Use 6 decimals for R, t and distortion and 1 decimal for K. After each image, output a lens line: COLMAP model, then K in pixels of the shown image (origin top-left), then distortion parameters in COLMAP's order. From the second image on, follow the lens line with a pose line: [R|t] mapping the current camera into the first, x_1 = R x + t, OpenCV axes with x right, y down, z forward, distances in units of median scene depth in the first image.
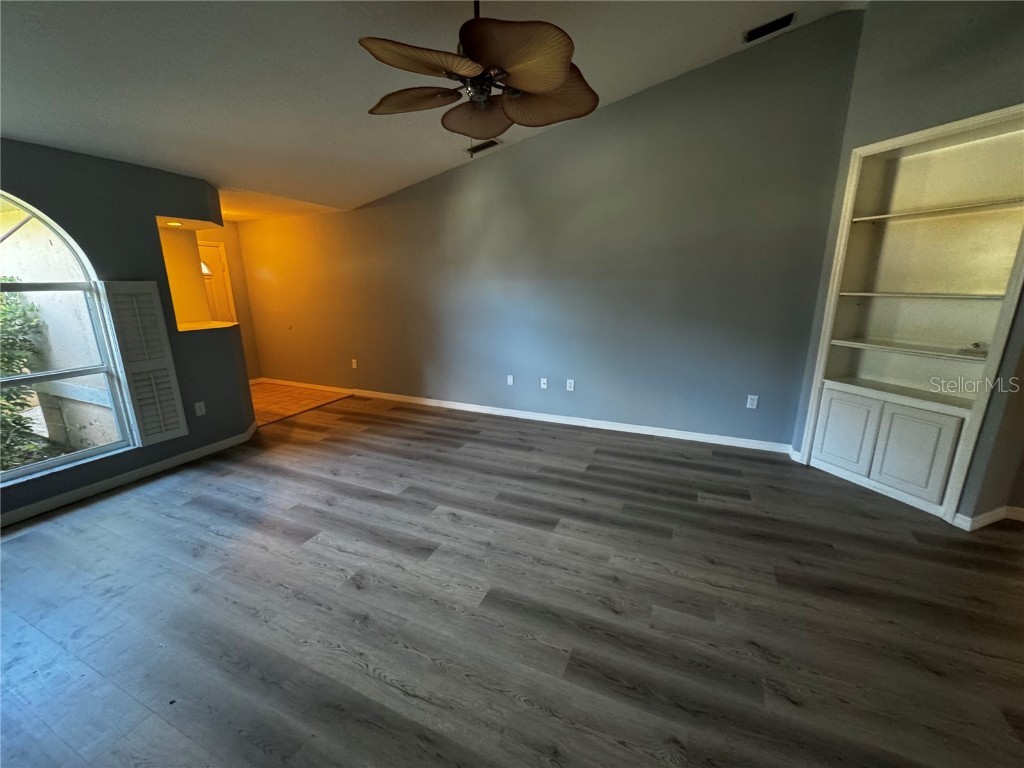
lens RADIAL K [[409.5, 0, 512.3], [0, 409.5, 384.2], [0, 0, 1]] dist [-0.004735, 0.000756]
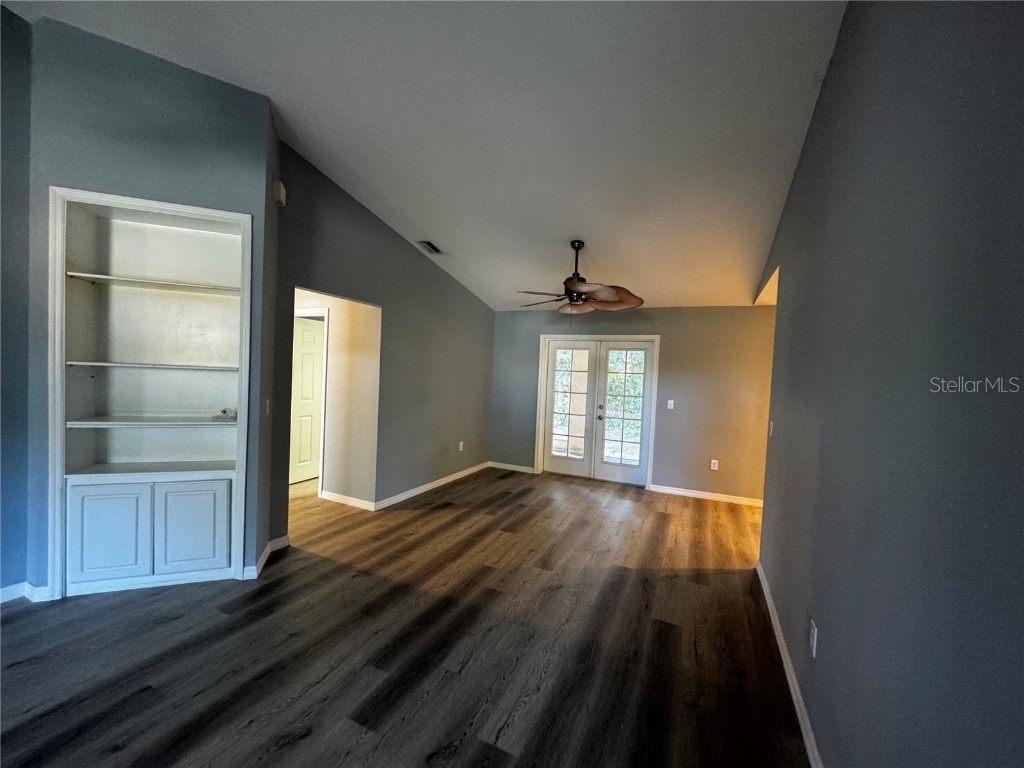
lens RADIAL K [[409.5, 0, 511.6], [0, 409.5, 384.7], [0, 0, 1]] dist [-0.004735, 0.000756]
pose [[0.007335, -0.024985, 0.999661, 0.032553], [0.196102, 0.980312, 0.023062, -0.033955], [-0.980556, 0.195867, 0.012090, 0.175080]]
